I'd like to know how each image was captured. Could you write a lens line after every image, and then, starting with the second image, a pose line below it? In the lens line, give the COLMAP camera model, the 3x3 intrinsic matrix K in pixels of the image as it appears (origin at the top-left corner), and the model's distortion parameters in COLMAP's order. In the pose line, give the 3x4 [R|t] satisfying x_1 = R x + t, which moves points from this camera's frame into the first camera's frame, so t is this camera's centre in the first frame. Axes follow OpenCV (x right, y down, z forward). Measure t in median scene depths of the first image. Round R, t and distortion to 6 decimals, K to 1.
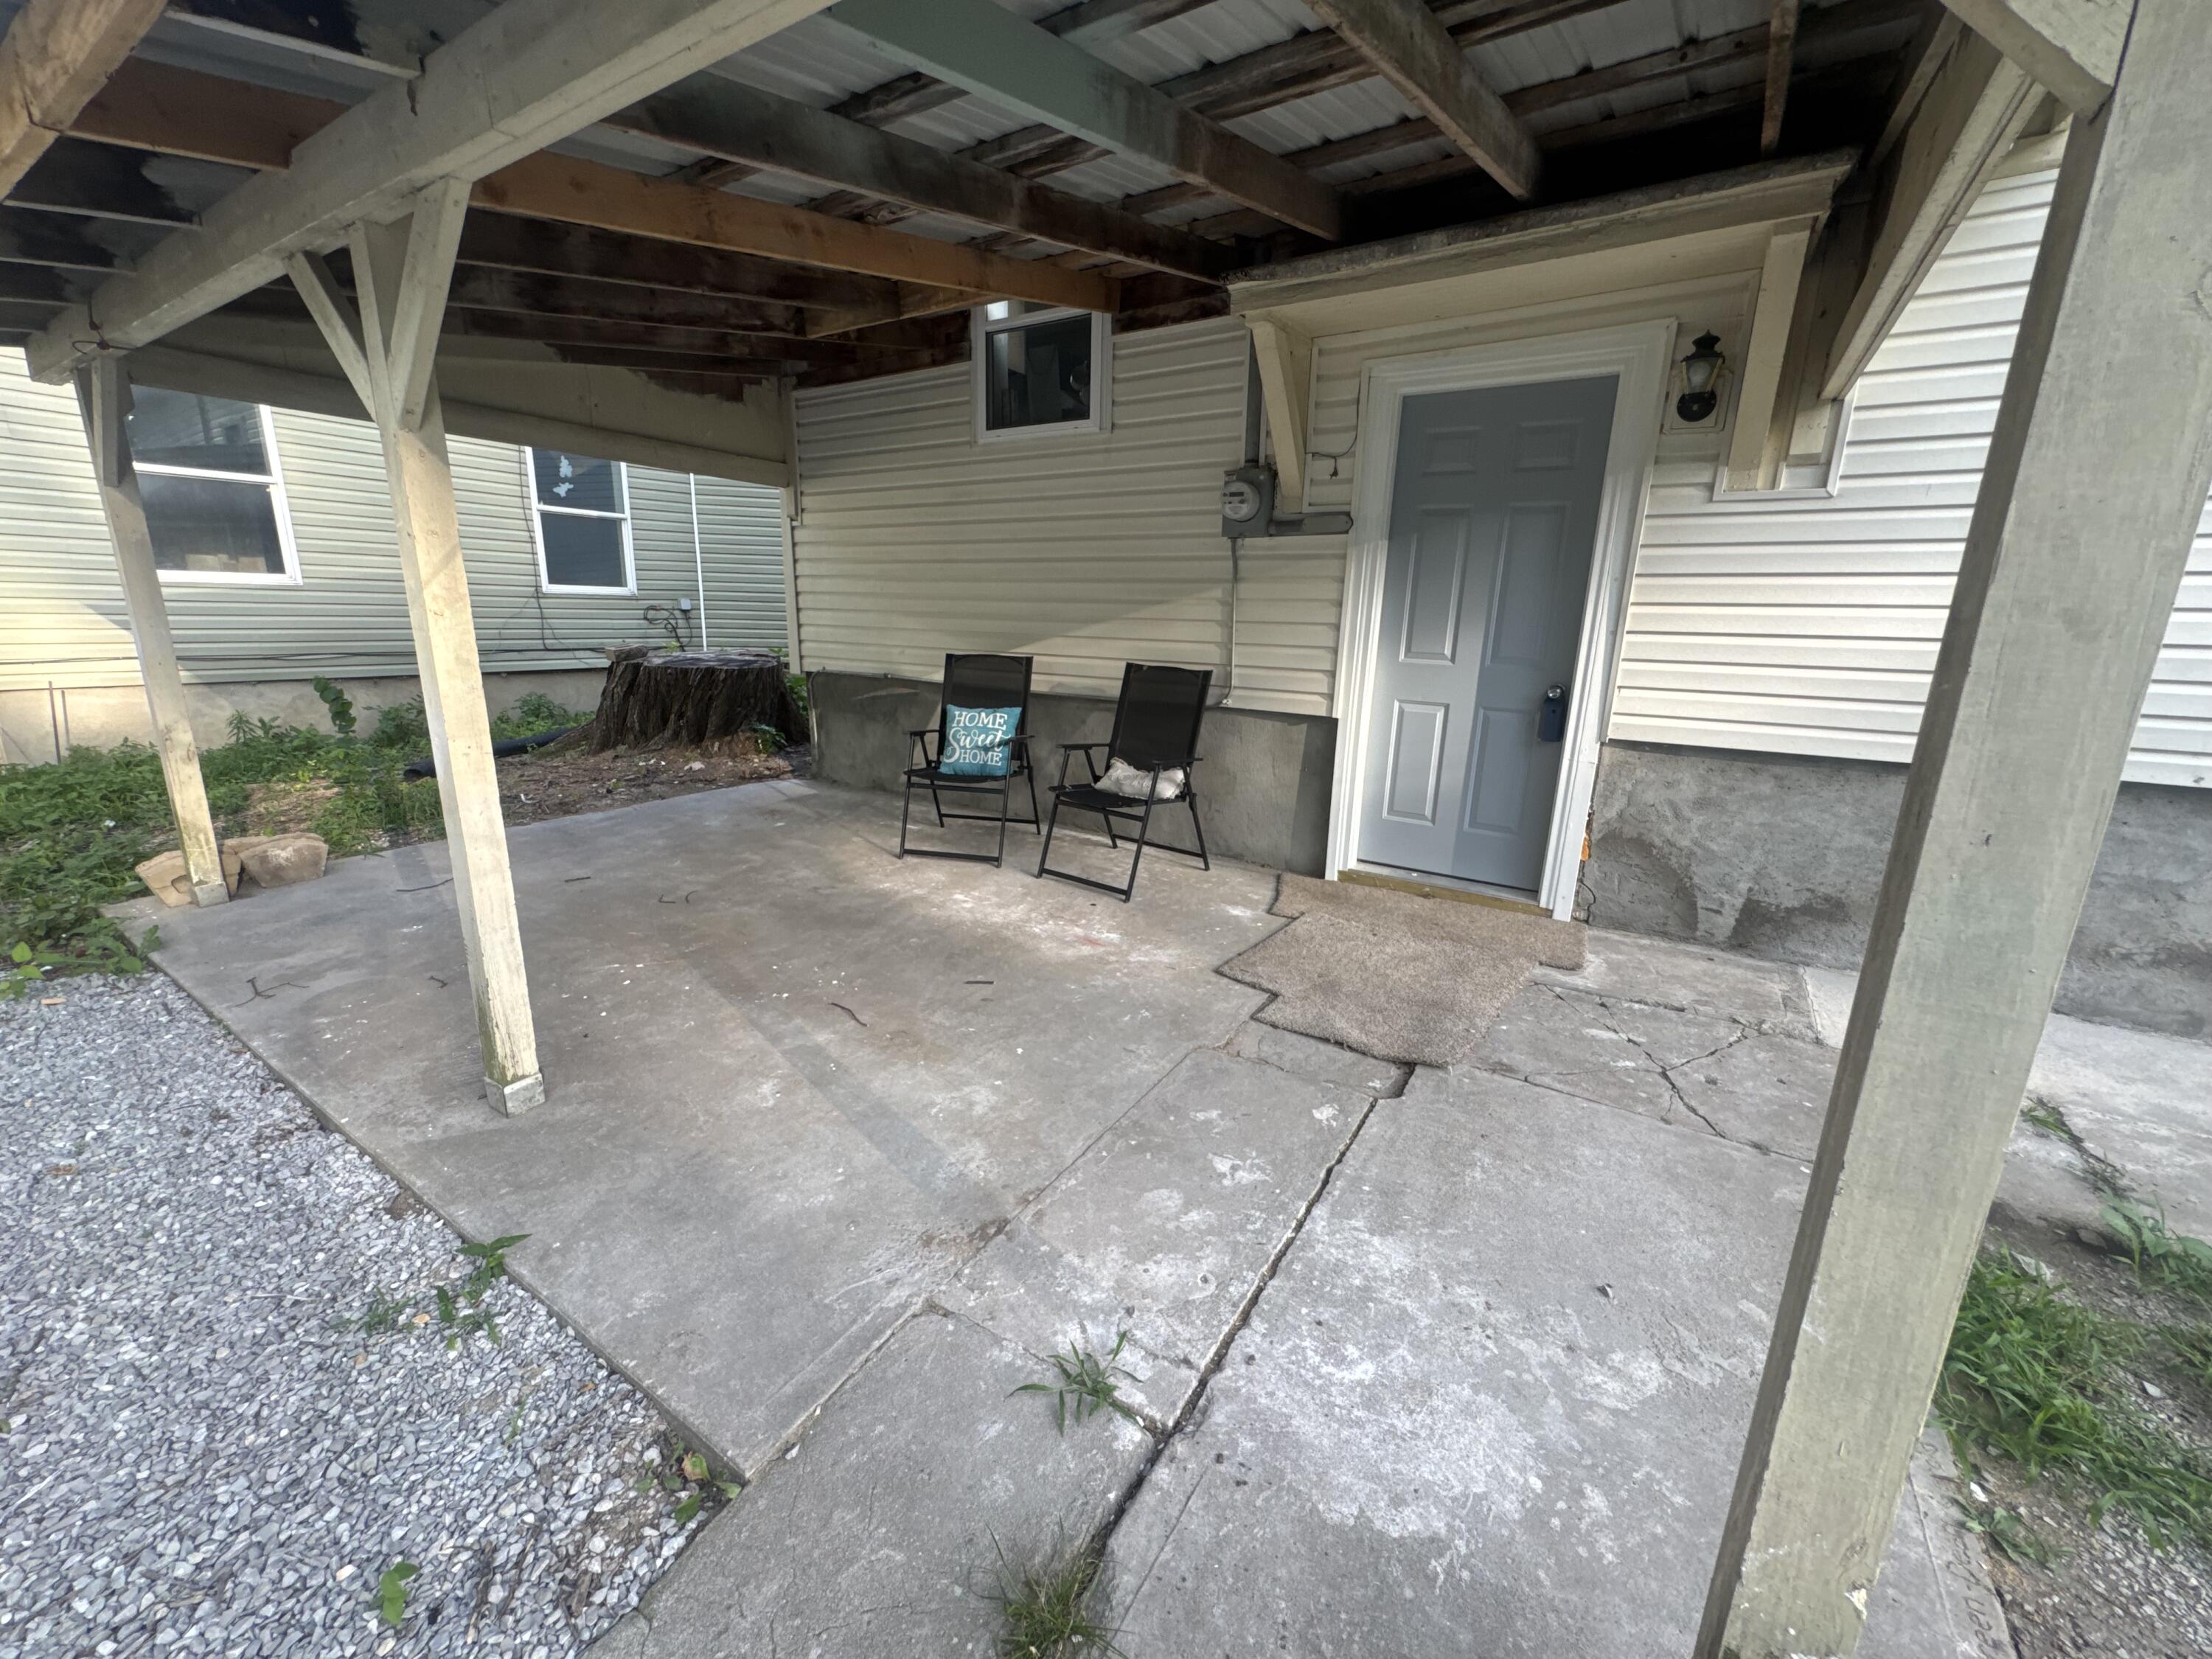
lens RADIAL K [[885.2, 0, 1106.0], [0, 885.2, 829.5], [0, 0, 1]] dist [-0.001727, -0.000296]
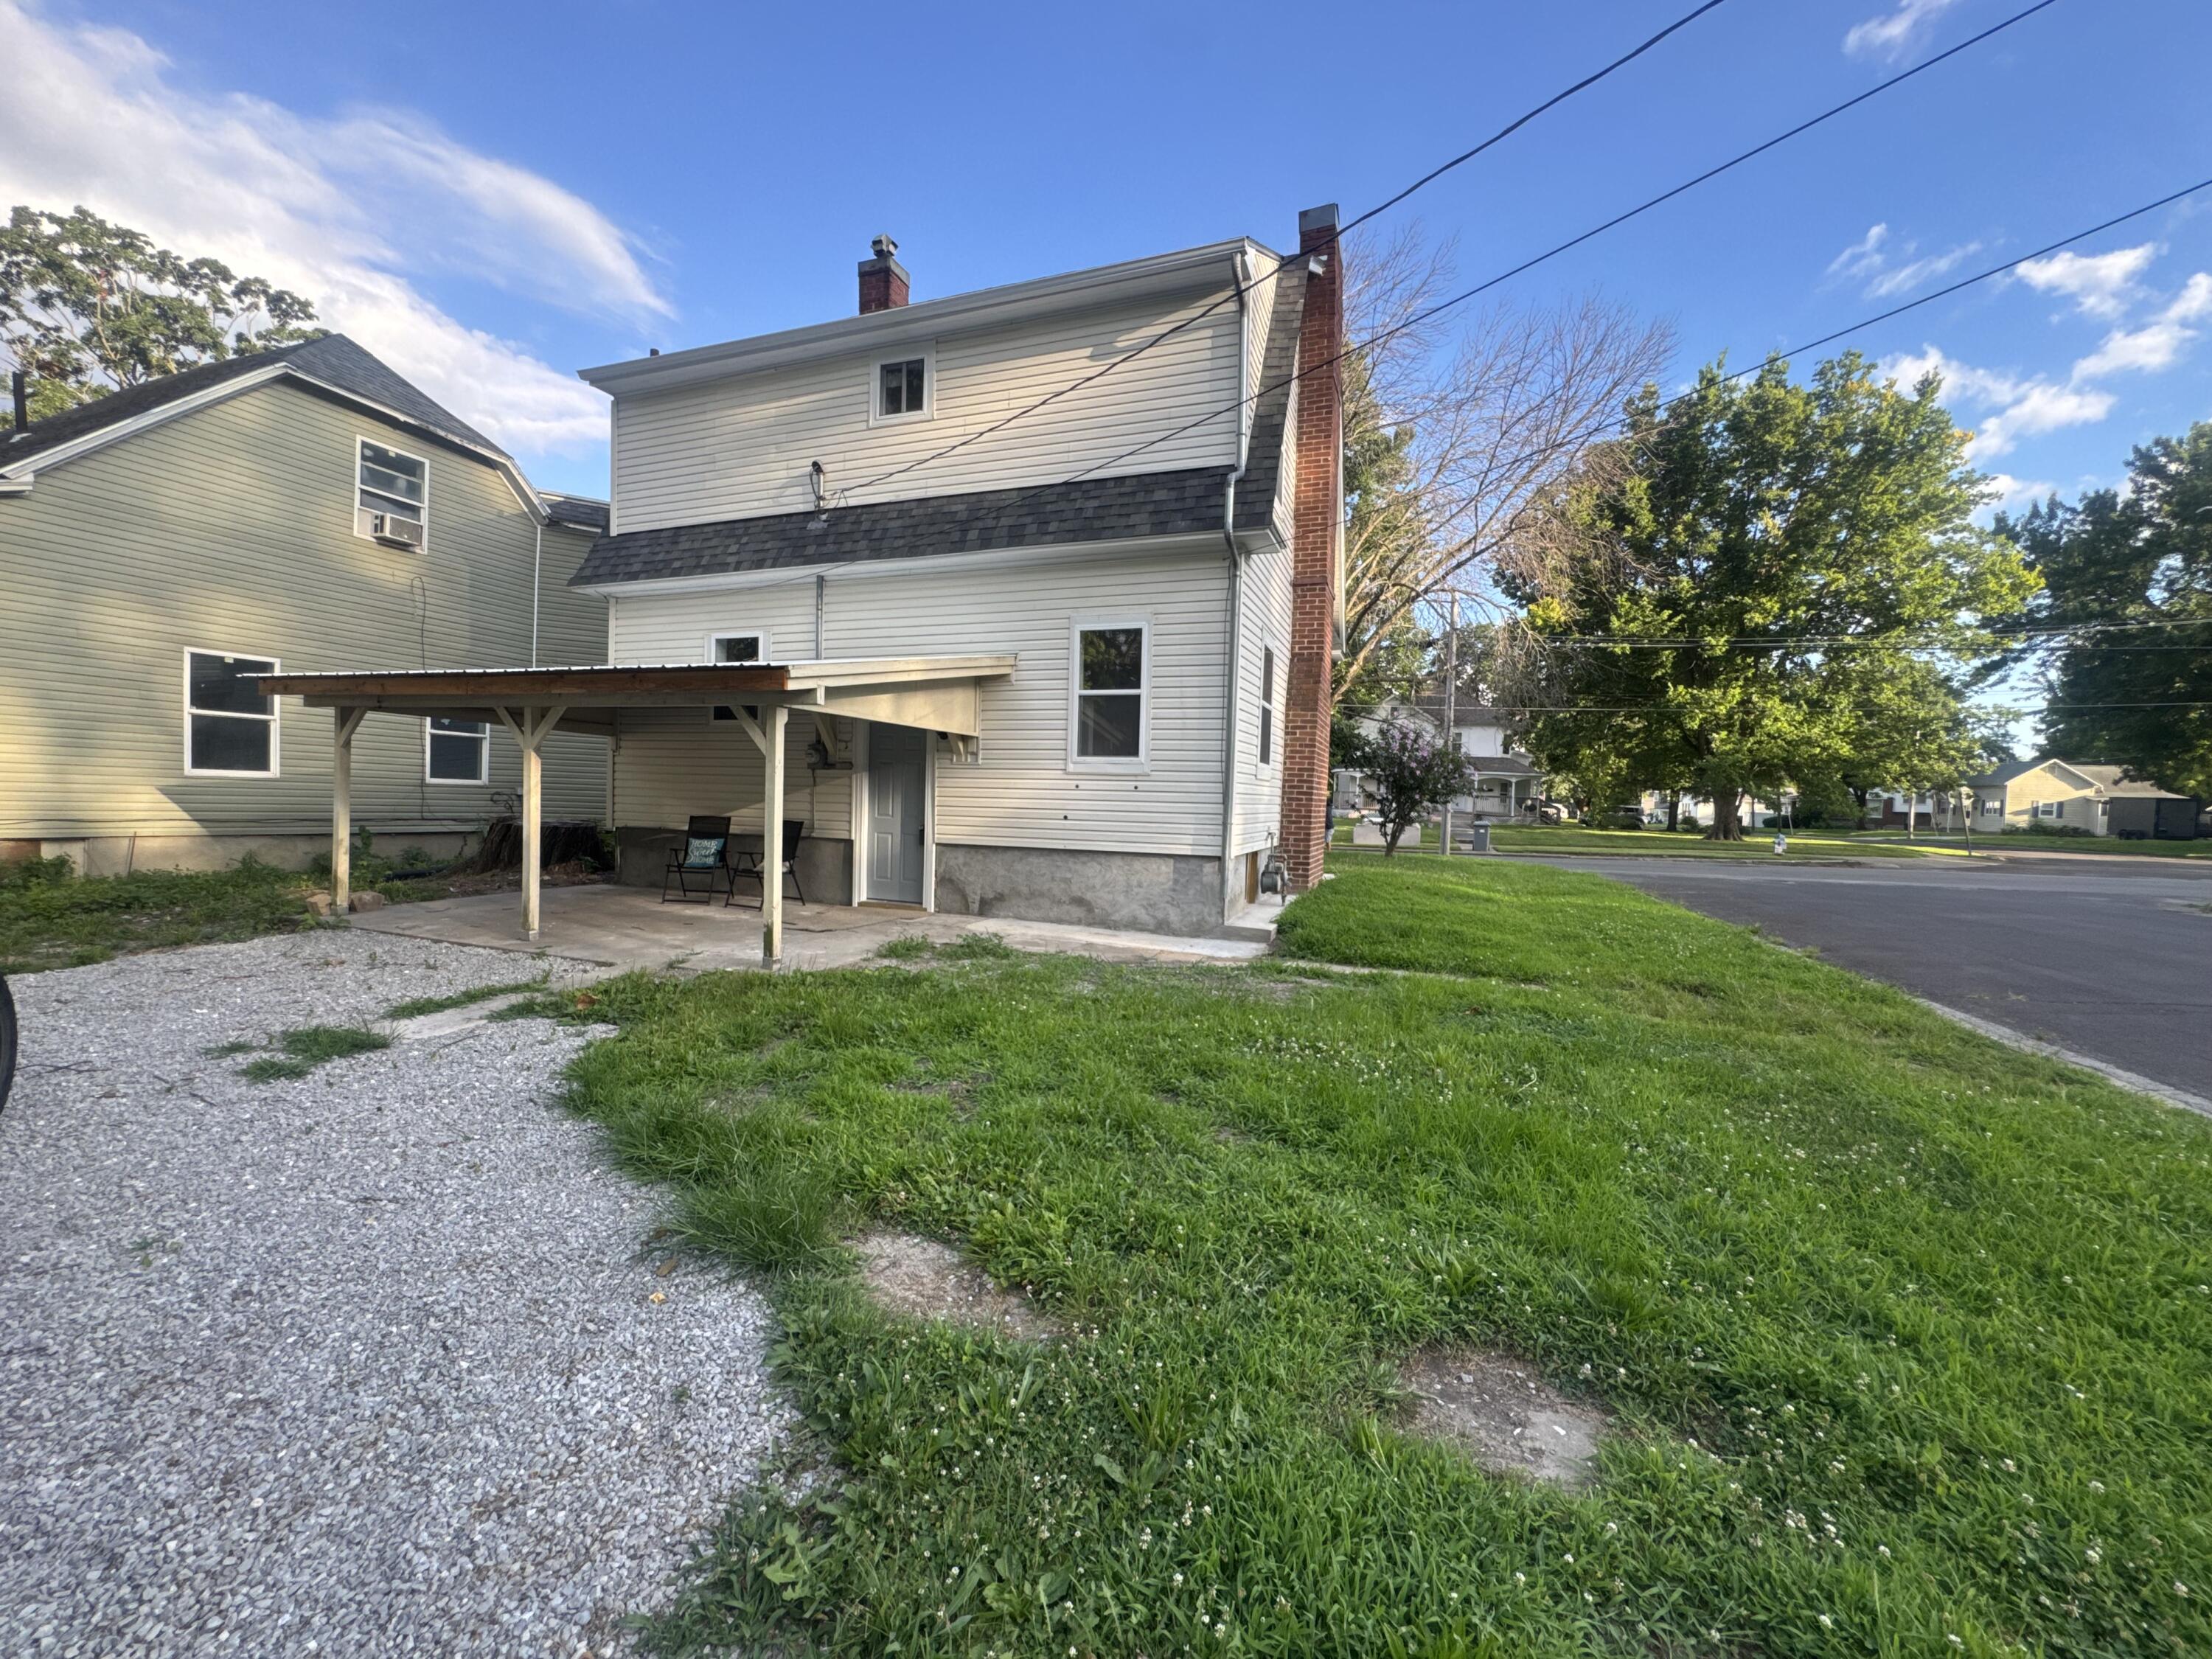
lens RADIAL K [[885.2, 0, 1106.0], [0, 885.2, 829.5], [0, 0, 1]] dist [-0.001727, -0.000296]
pose [[0.976259, -0.000797, 0.216603, 0.386053], [0.045179, 0.978749, -0.200024, 0.352410], [-0.211840, 0.205061, 0.955549, -1.440190]]
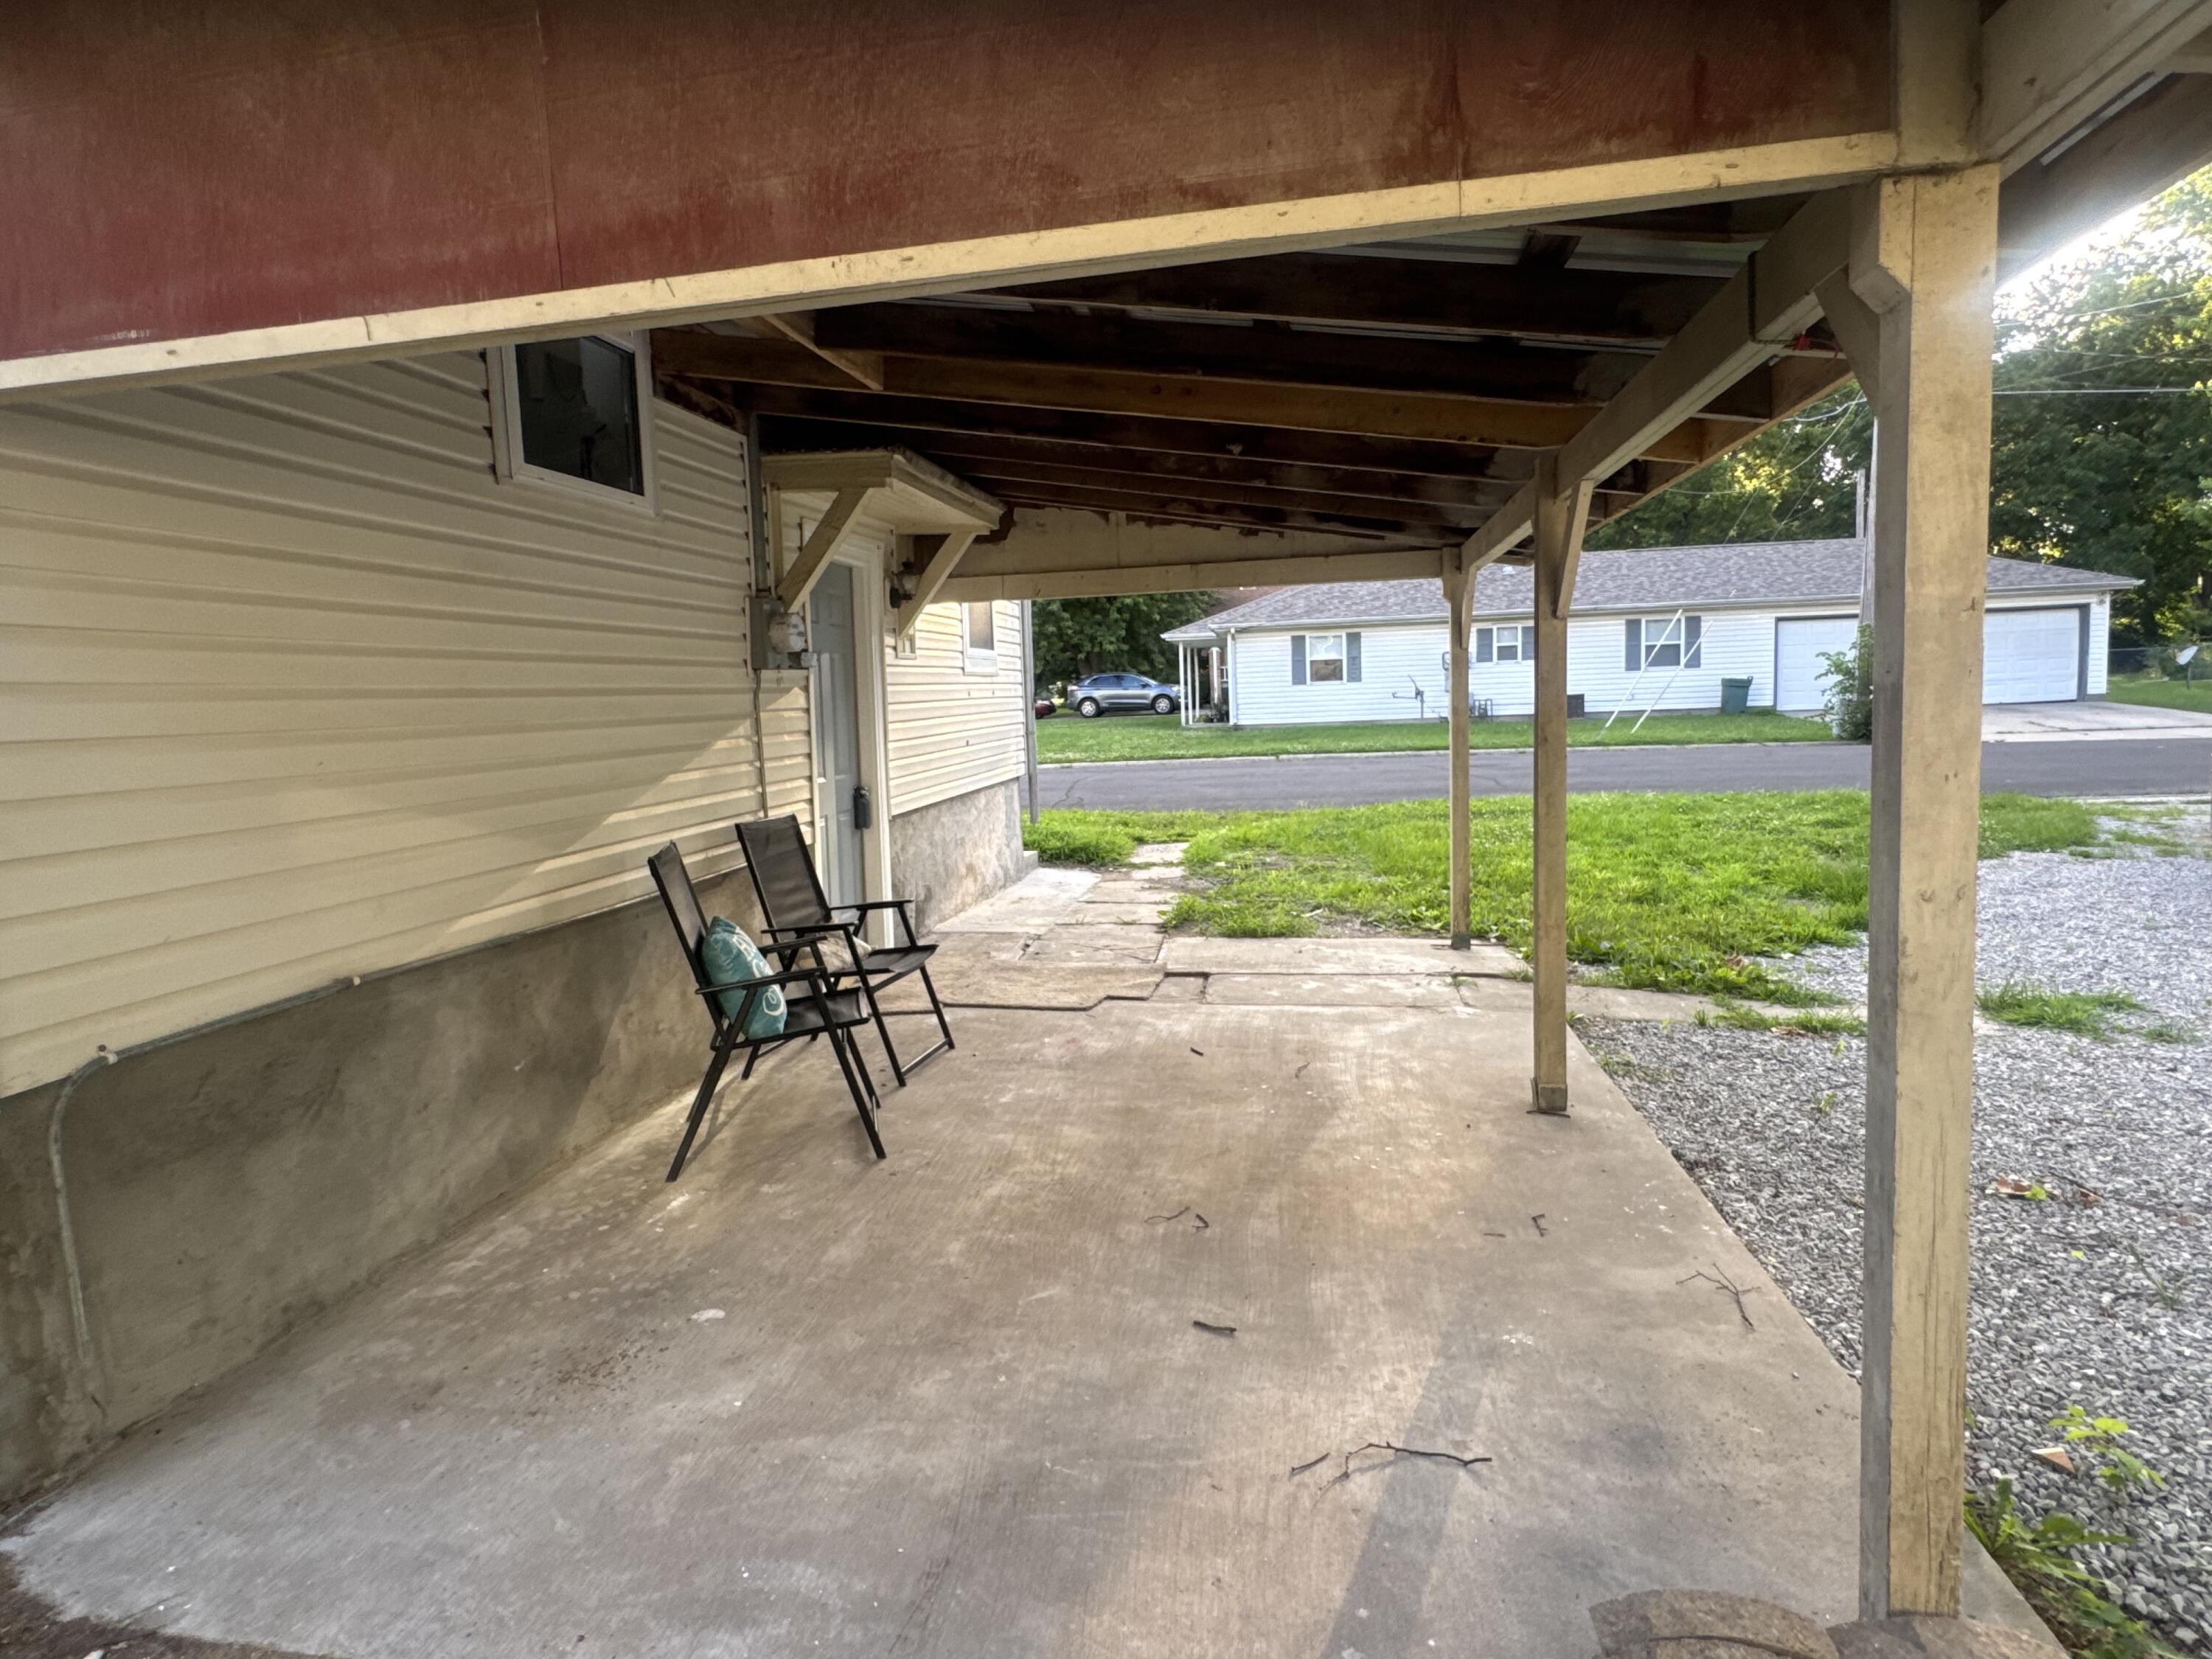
lens RADIAL K [[1236.7, 0, 1106.0], [0, 1236.7, 829.5], [0, 0, 1]] dist [-0.000309, 0.000551]
pose [[-0.403303, -0.110143, 0.908413, -1.137466], [0.245835, 0.943192, 0.223502, -0.366669], [-0.881426, 0.313459, -0.353316, 1.171706]]
